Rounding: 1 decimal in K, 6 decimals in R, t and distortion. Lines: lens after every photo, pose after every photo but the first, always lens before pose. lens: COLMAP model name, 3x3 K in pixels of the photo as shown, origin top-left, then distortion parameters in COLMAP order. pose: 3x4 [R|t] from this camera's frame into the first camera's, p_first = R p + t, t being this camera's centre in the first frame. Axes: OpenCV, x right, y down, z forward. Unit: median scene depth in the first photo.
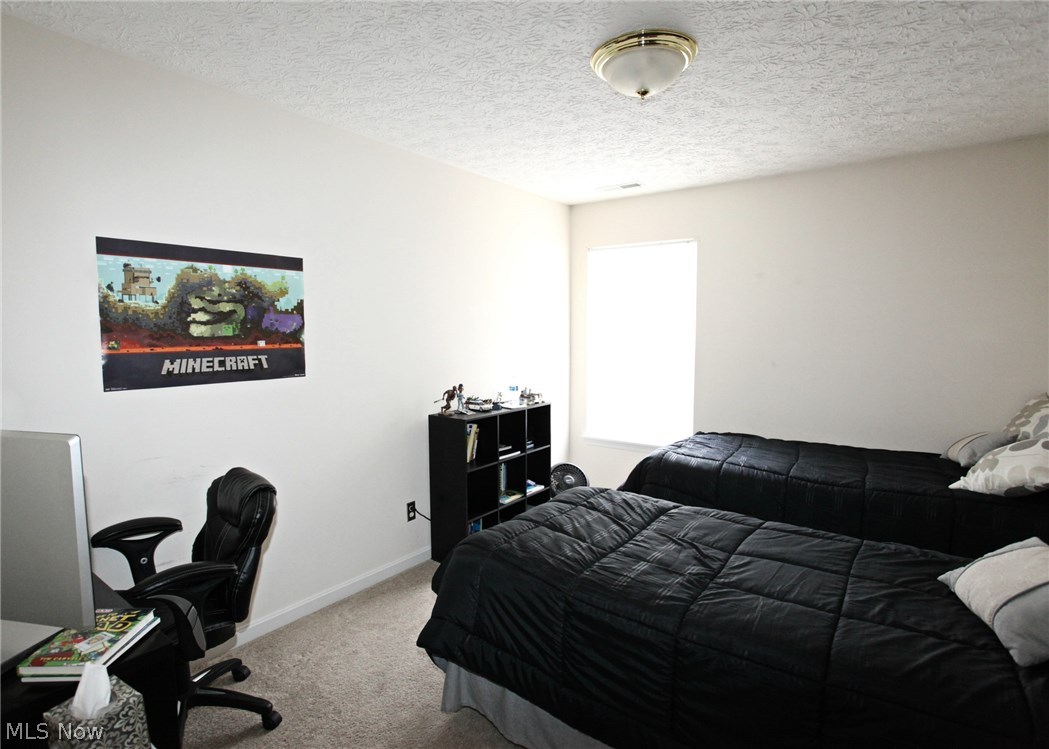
lens RADIAL K [[553.1, 0, 521.7], [0, 553.1, 369.6], [0, 0, 1]] dist [-0.072097, 0.028259]
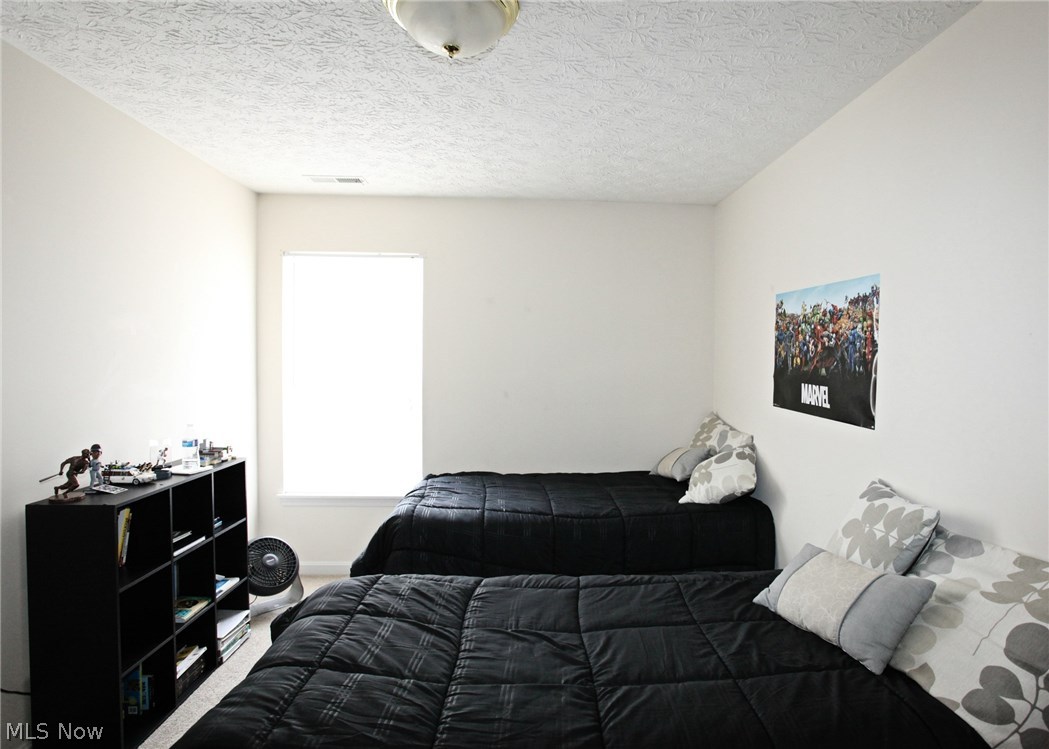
lens RADIAL K [[553.1, 0, 561.8], [0, 553.1, 371.8], [0, 0, 1]] dist [-0.072097, 0.028259]
pose [[0.759825, -0.004364, 0.650113, -0.108563], [0.033204, 0.998933, -0.032102, -0.019129], [-0.649280, 0.045979, 0.759159, 0.241710]]
